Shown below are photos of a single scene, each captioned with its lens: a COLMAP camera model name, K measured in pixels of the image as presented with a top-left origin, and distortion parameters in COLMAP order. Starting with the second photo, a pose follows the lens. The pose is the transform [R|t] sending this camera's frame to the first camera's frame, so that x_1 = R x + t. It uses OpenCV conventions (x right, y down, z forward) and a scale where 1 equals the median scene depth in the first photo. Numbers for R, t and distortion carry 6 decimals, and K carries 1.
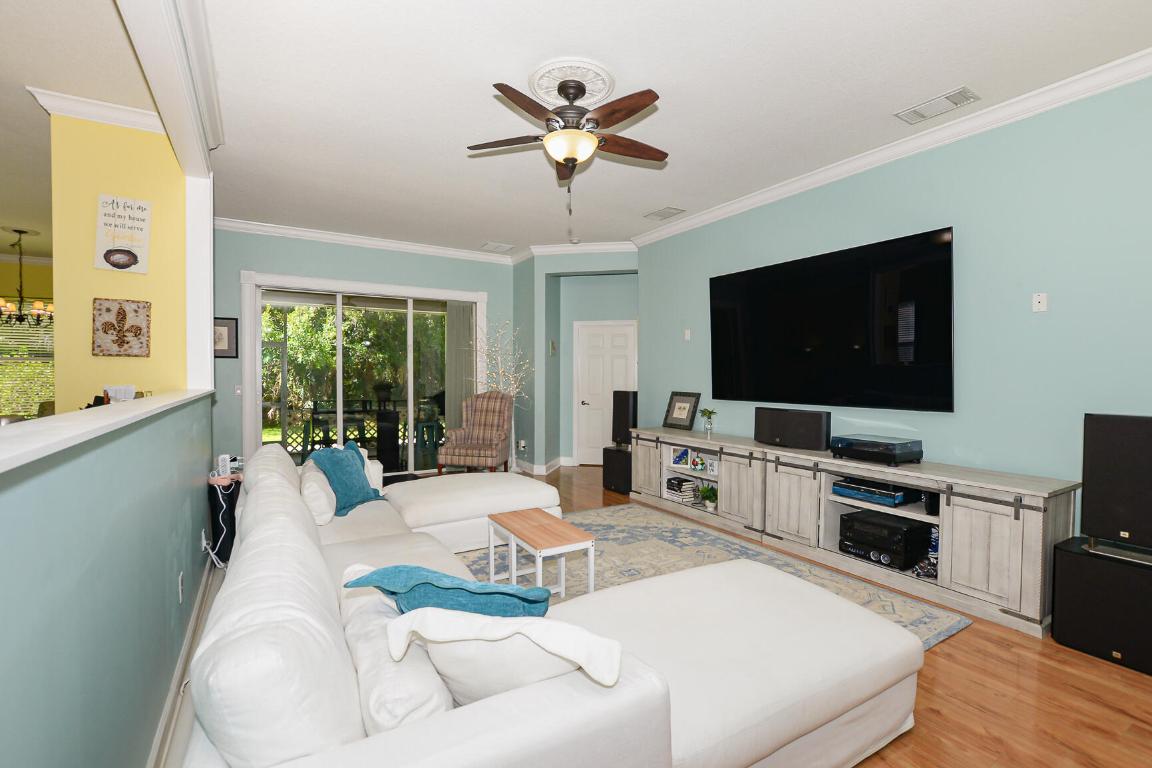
lens RADIAL K [[525.1, 0, 576.0], [0, 525.1, 384.0], [0, 0, 1]] dist [-0.020789, 0.000651]
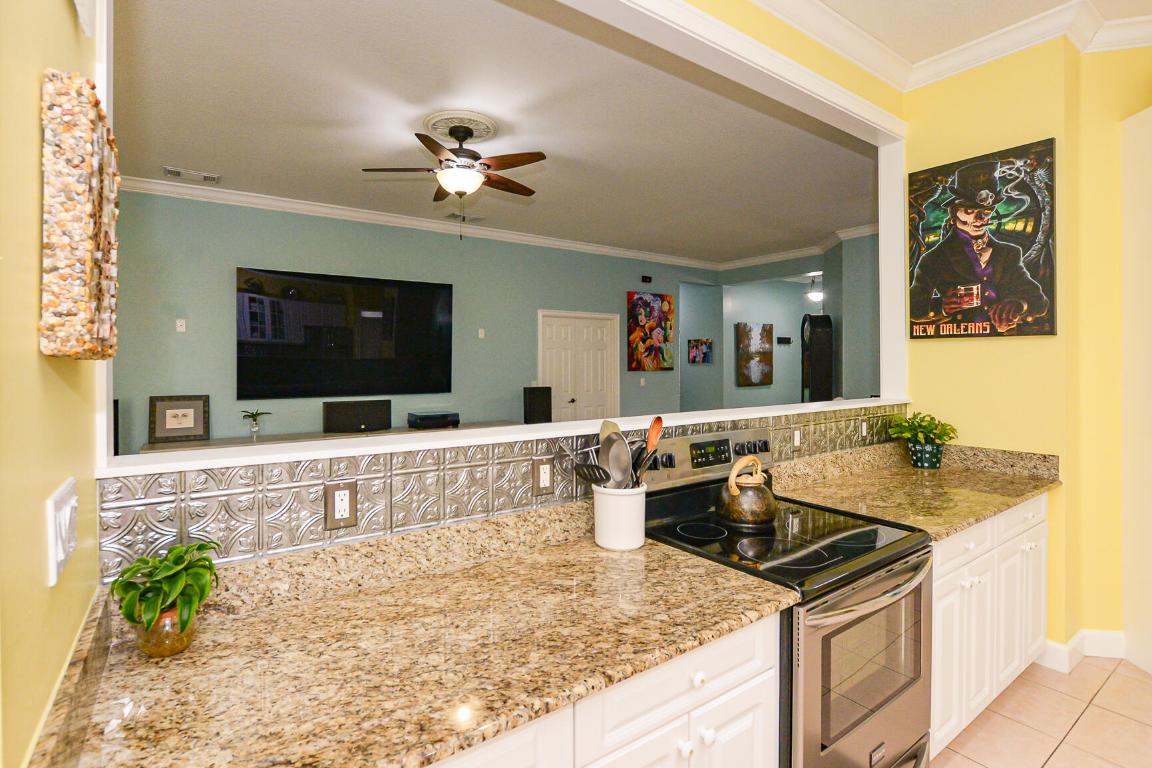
lens RADIAL K [[541.9, 0, 546.1], [0, 541.9, 362.3], [0, 0, 1]] dist [-0.018748, 0.000697]
pose [[-0.045089, -0.001419, 0.998982, -0.874788], [0.019306, 0.999811, 0.002292, -0.036621], [-0.998796, 0.019390, -0.045053, 0.623844]]
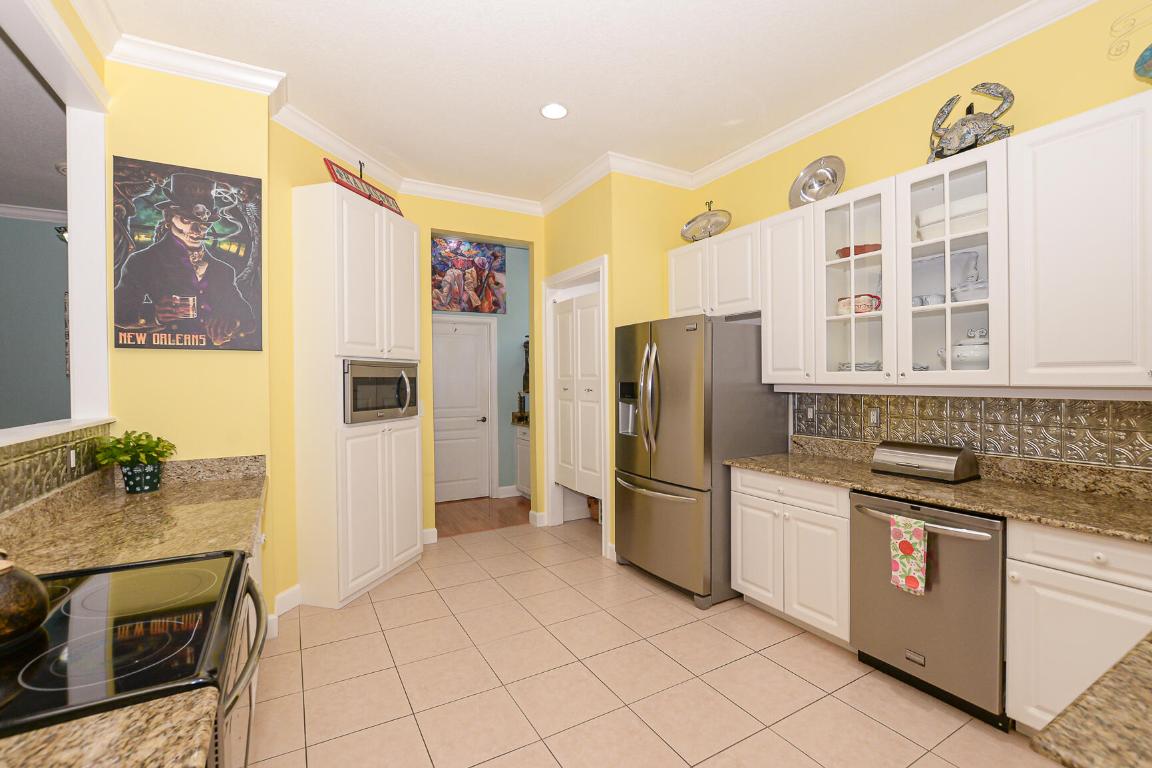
lens RADIAL K [[500.3, 0, 568.5], [0, 500.3, 382.5], [0, 0, 1]] dist [-0.019742, 0.000424]
pose [[-0.999462, 0.008673, 0.031638, -0.724801], [0.009428, 0.999672, 0.023792, -0.025320], [-0.031421, 0.024077, -0.999216, 0.655500]]
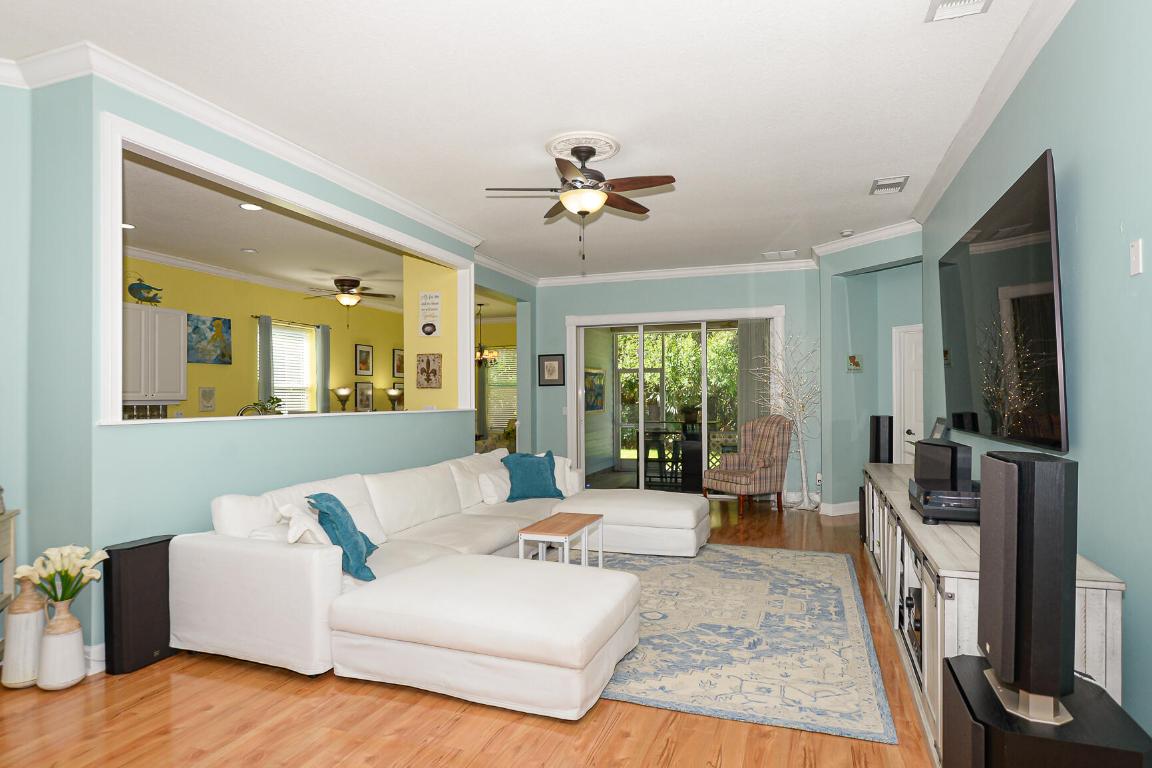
lens RADIAL K [[637.8, 0, 576.8], [0, 637.8, 396.9], [0, 0, 1]] dist [0.000154, 0.000256]
pose [[0.624501, -0.009003, -0.780973, 0.779035], [-0.005179, 0.999864, -0.015667, 0.003146], [0.781007, 0.013828, 0.624369, 0.074725]]
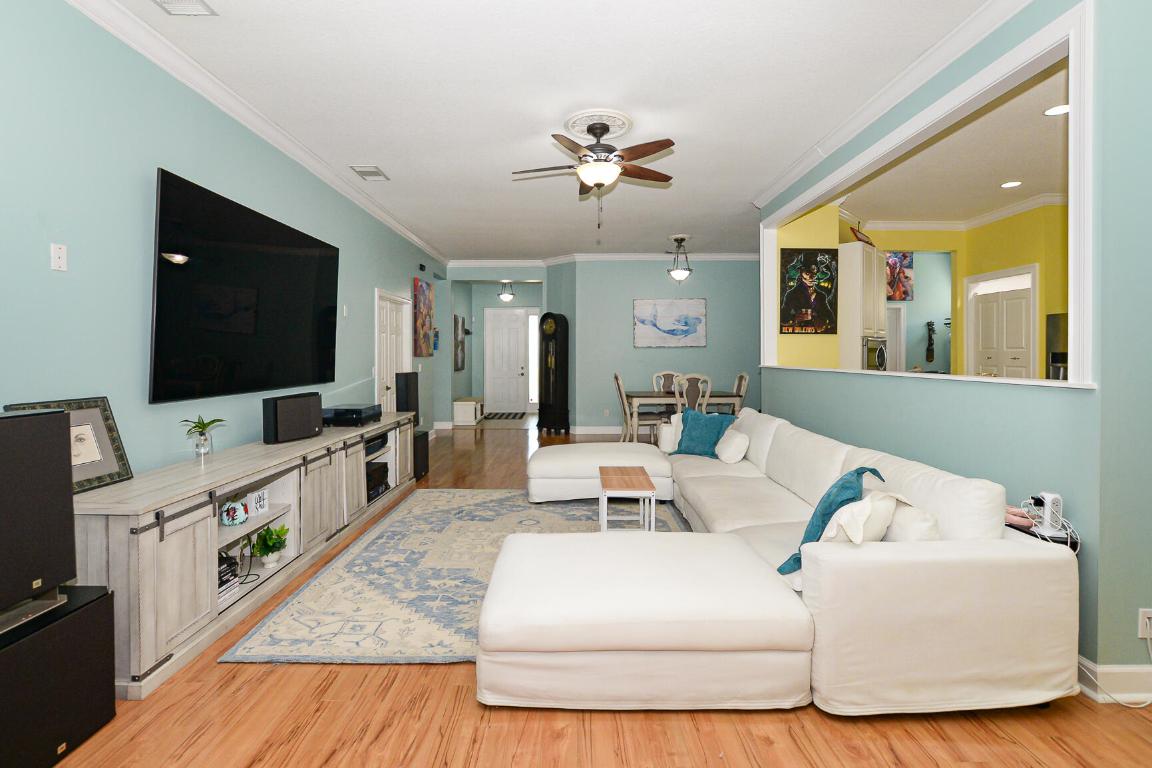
lens RADIAL K [[528.4, 0, 568.3], [0, 528.4, 356.6], [0, 0, 1]] dist [-0.021386, 0.000214]
pose [[-0.851826, -0.003411, 0.523813, -0.438350], [0.008143, 0.999772, 0.019752, -0.029815], [-0.523761, 0.021091, -0.851604, 1.520474]]
